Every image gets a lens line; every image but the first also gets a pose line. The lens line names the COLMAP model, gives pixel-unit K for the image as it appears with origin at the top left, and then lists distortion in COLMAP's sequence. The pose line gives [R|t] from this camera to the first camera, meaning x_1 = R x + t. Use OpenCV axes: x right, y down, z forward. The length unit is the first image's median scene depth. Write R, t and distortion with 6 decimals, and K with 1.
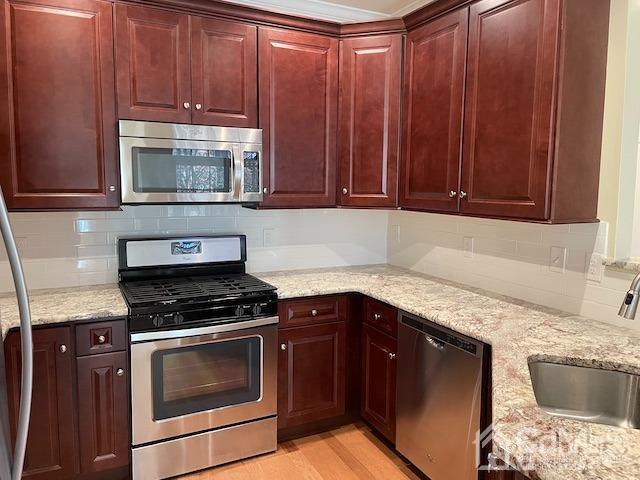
lens RADIAL K [[481.4, 0, 325.9], [0, 481.4, 236.5], [0, 0, 1]] dist [0.022182, -0.043299]
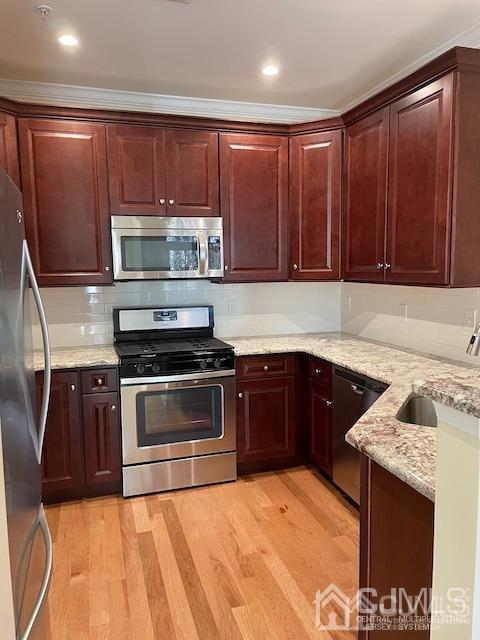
lens RADIAL K [[481.4, 0, 239.4], [0, 481.4, 321.2], [0, 0, 1]] dist [0.022182, -0.043299]
pose [[0.985237, -0.007395, -0.171037, 0.122026], [0.008549, 0.999945, 0.006011, 0.034570], [0.170984, -0.007384, 0.985246, -0.206439]]
